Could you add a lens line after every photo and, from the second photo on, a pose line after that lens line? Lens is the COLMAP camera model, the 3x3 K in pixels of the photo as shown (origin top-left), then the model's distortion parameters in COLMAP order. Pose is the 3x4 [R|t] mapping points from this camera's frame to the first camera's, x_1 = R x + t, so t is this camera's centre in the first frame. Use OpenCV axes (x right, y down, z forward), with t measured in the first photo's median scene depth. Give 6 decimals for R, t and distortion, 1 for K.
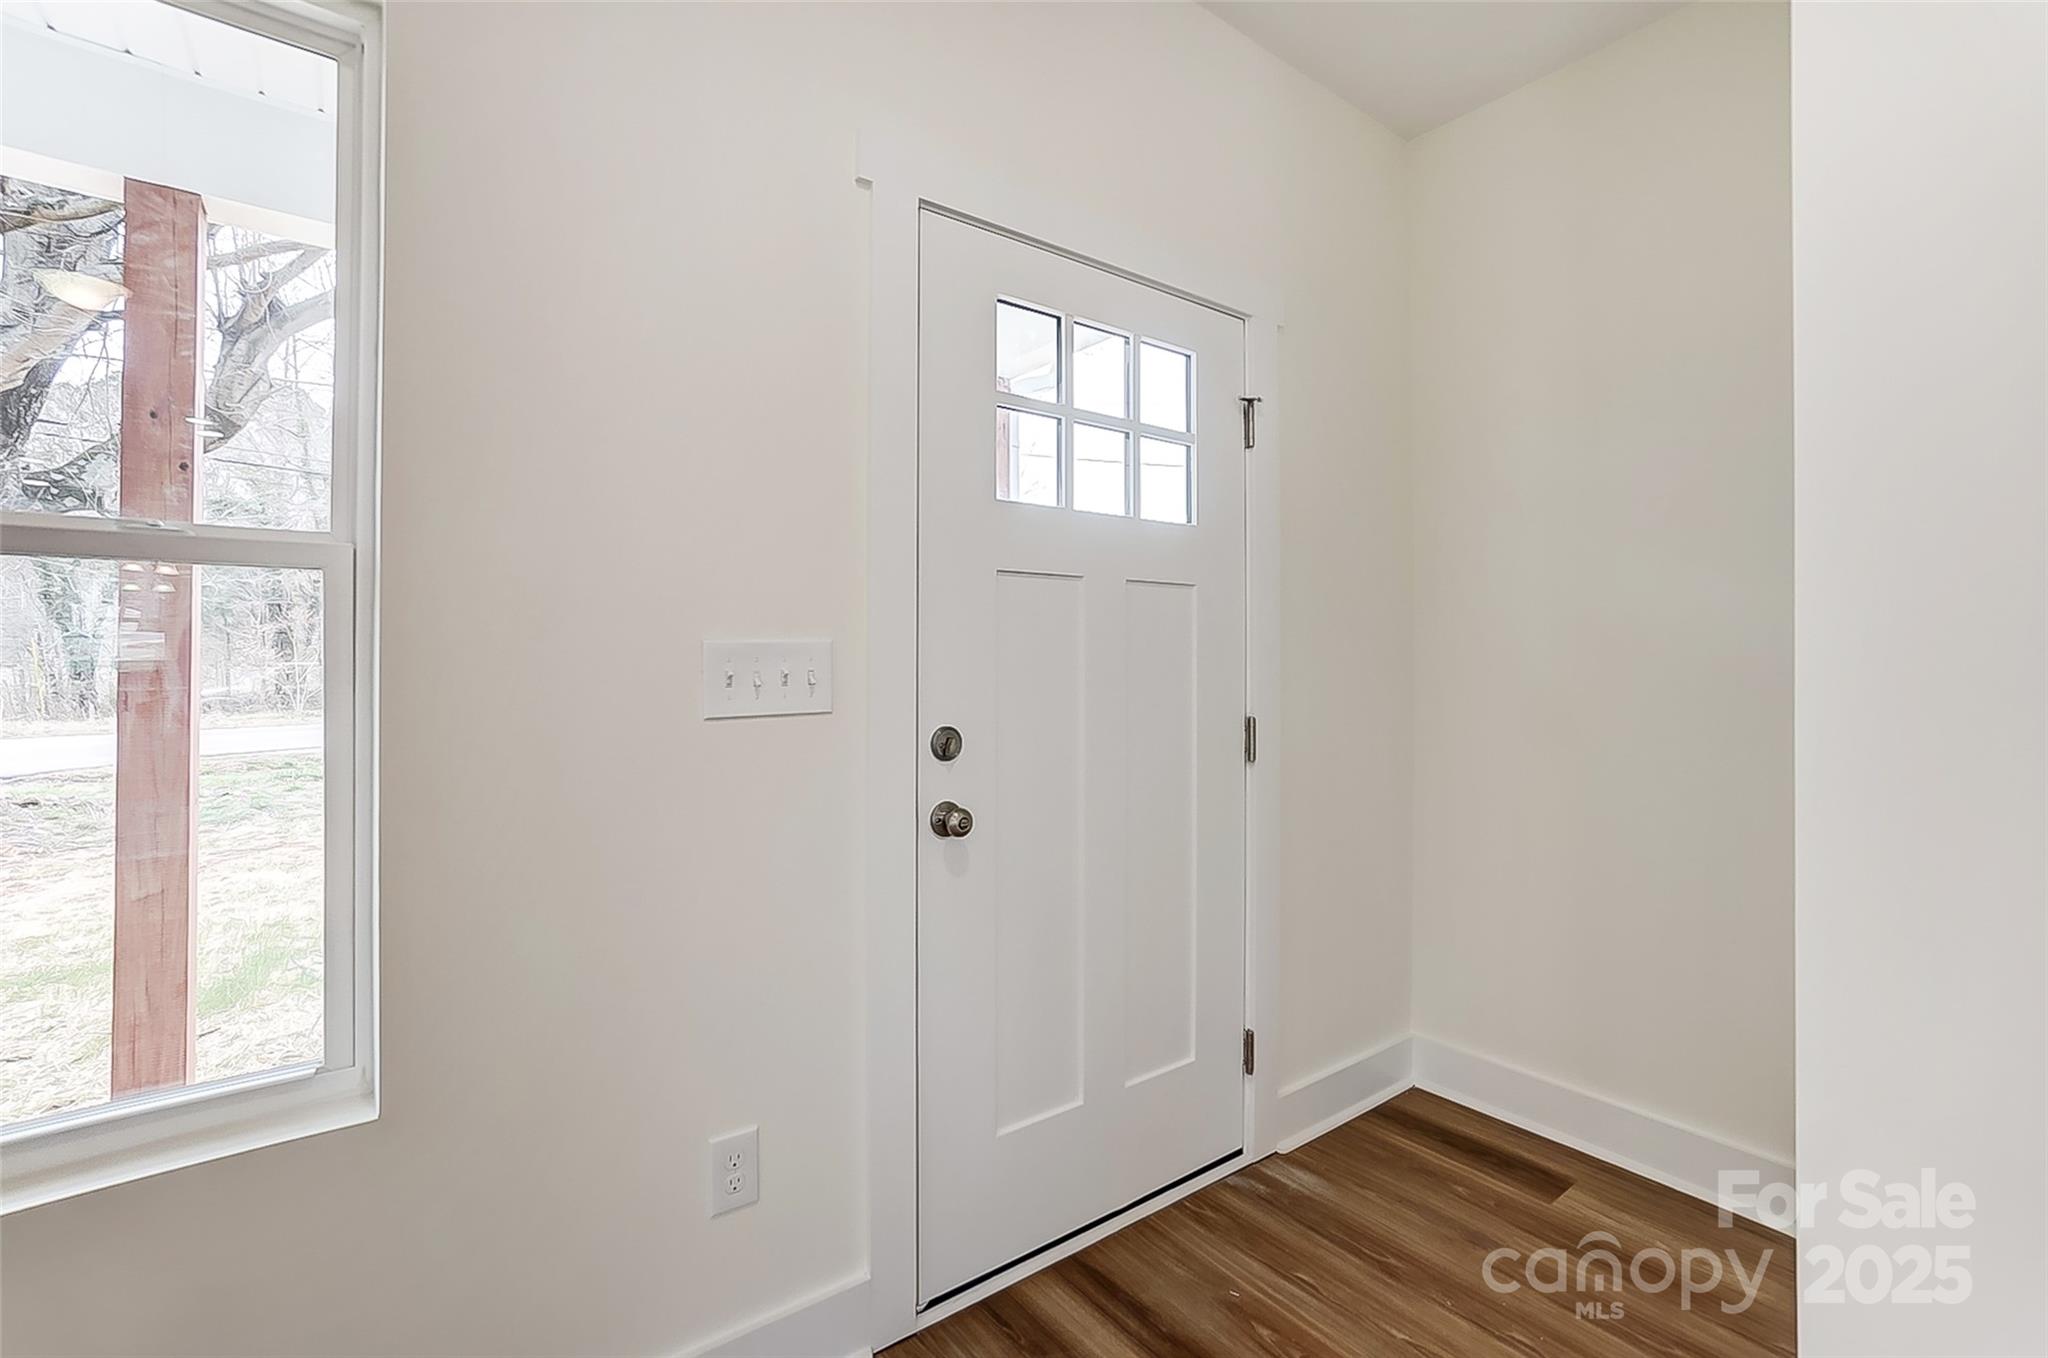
lens RADIAL K [[894.9, 0, 1022.9], [0, 894.9, 656.6], [0, 0, 1]] dist [-0.040242, 0.017961]
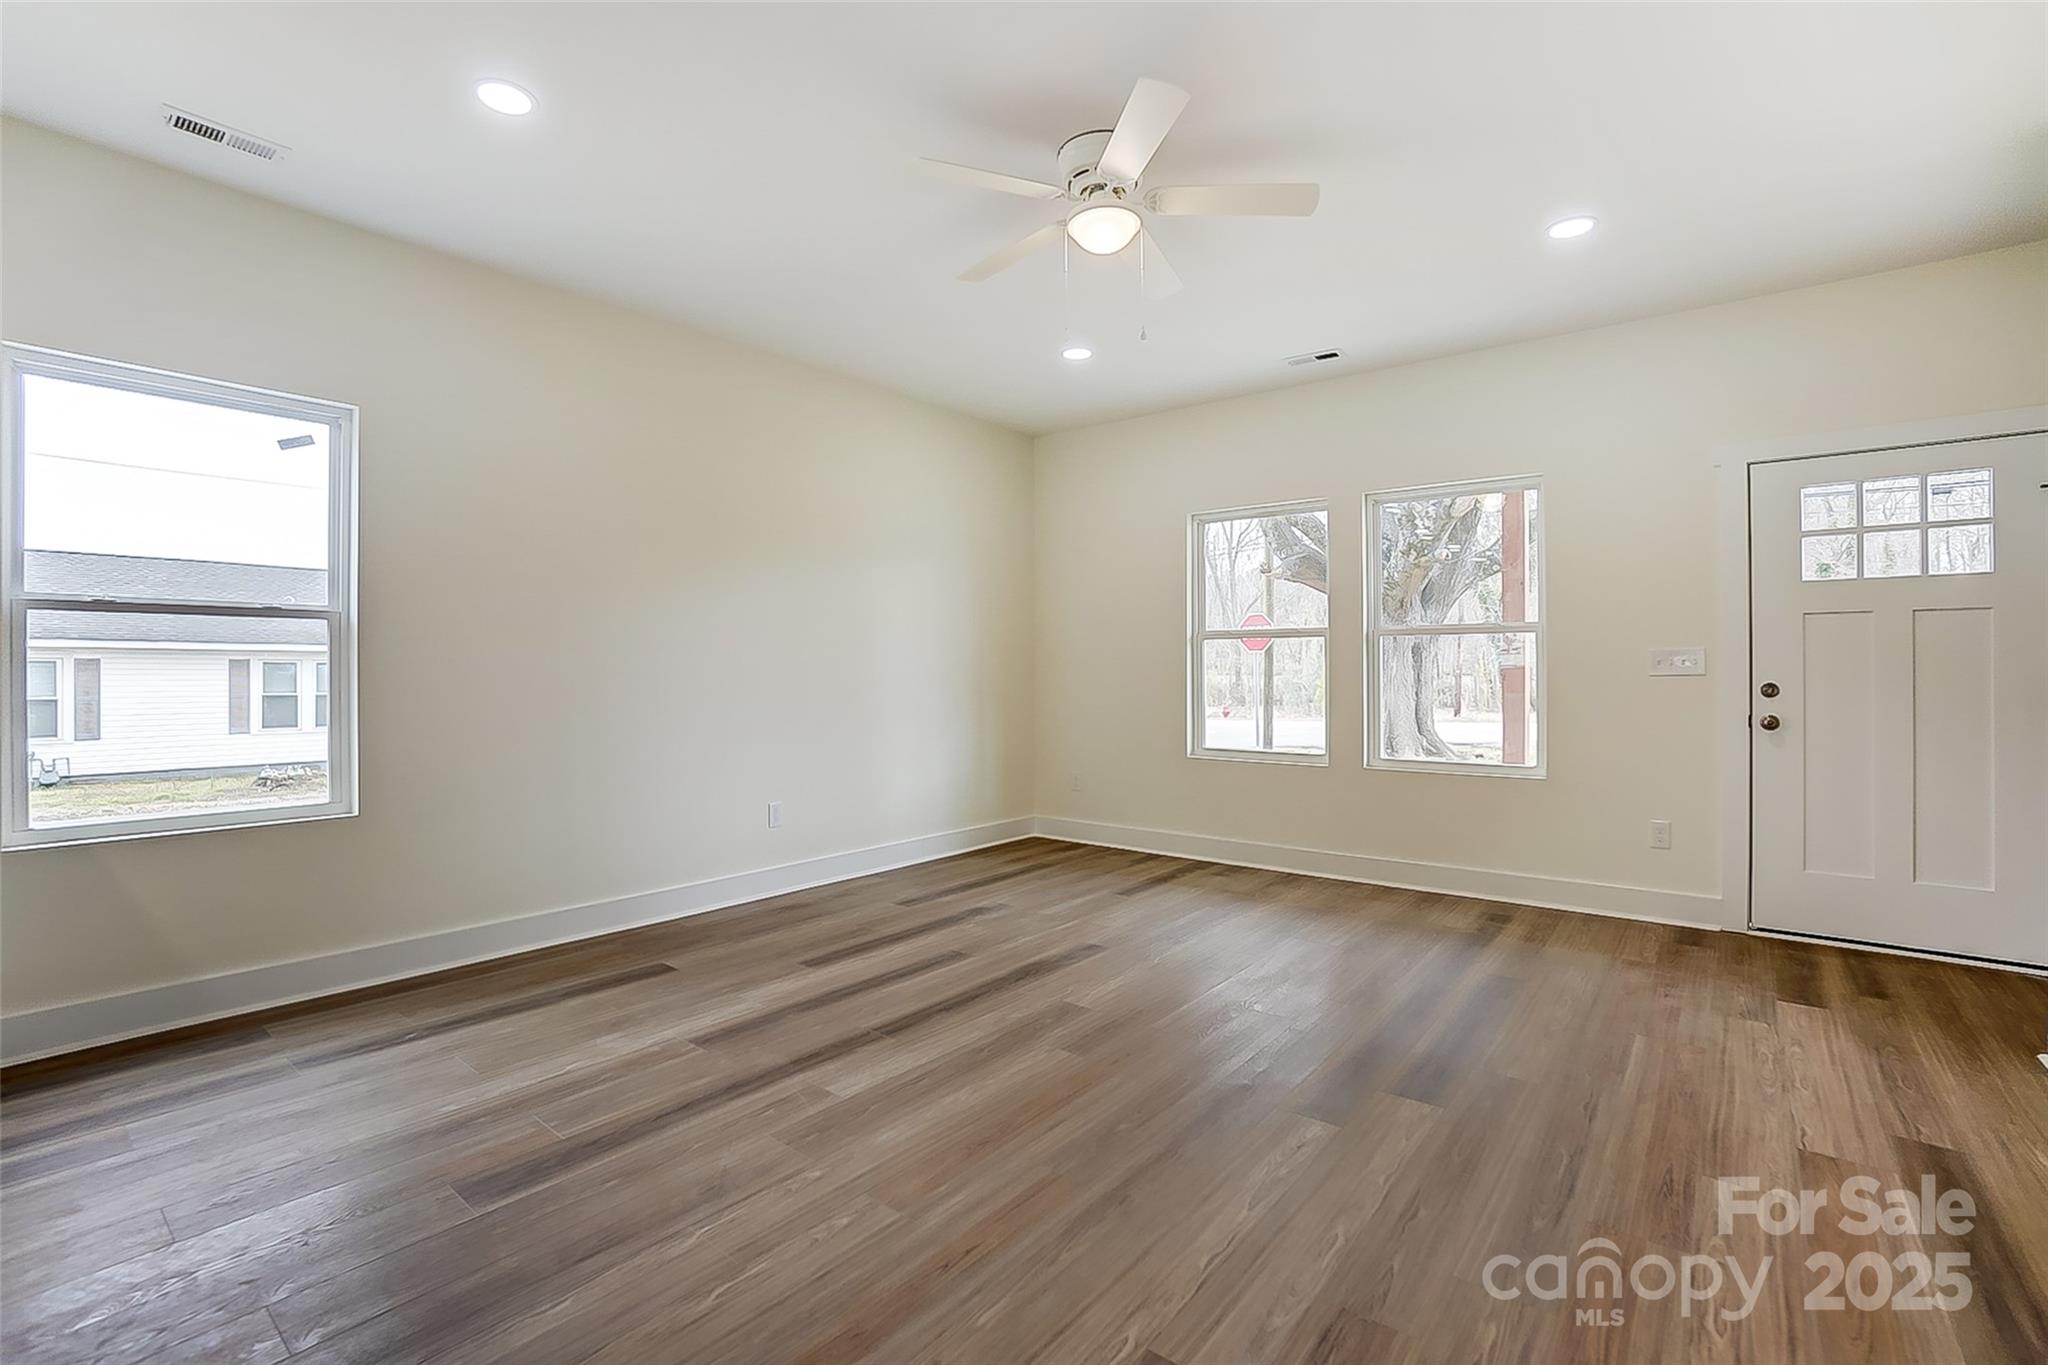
lens RADIAL K [[930.9, 0, 1017.4], [0, 930.9, 661.6], [0, 0, 1]] dist [-0.058957, 0.022239]
pose [[0.253778, -0.012036, -0.967188, 1.462789], [0.006014, 0.999923, -0.010866, 0.031858], [0.967244, -0.003059, 0.253831, -1.290768]]
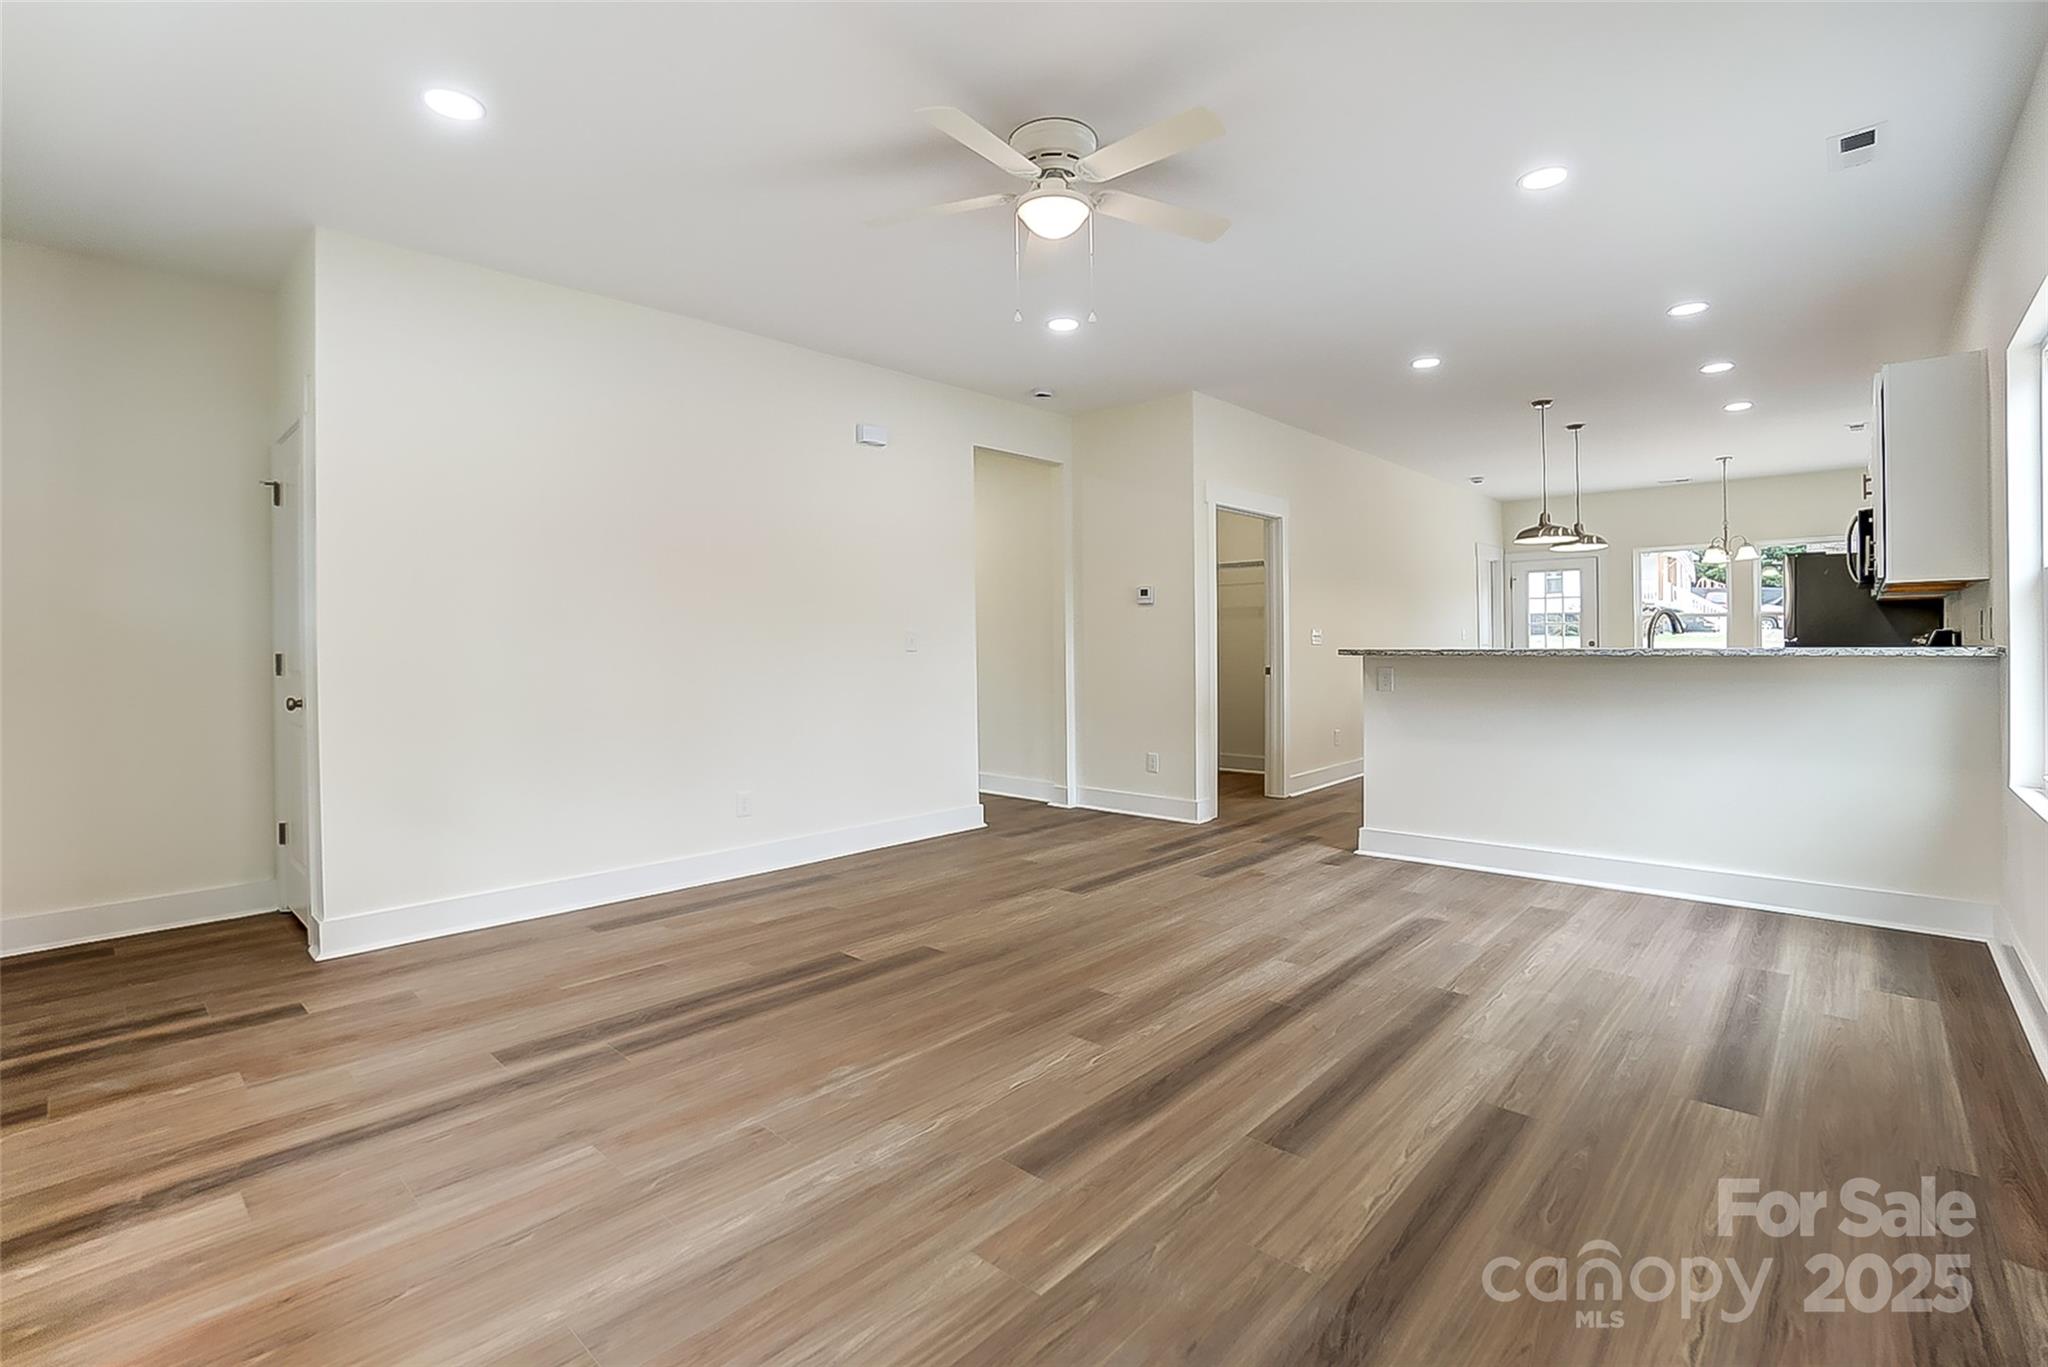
lens RADIAL K [[906.0, 0, 1024.4], [0, 906.0, 655.5], [0, 0, 1]] dist [-0.032719, 0.000191]
pose [[-0.181032, -0.015043, 0.983362, -1.420729], [0.004470, 0.999860, 0.016119, 0.029338], [-0.983467, 0.007313, -0.180939, -0.439239]]
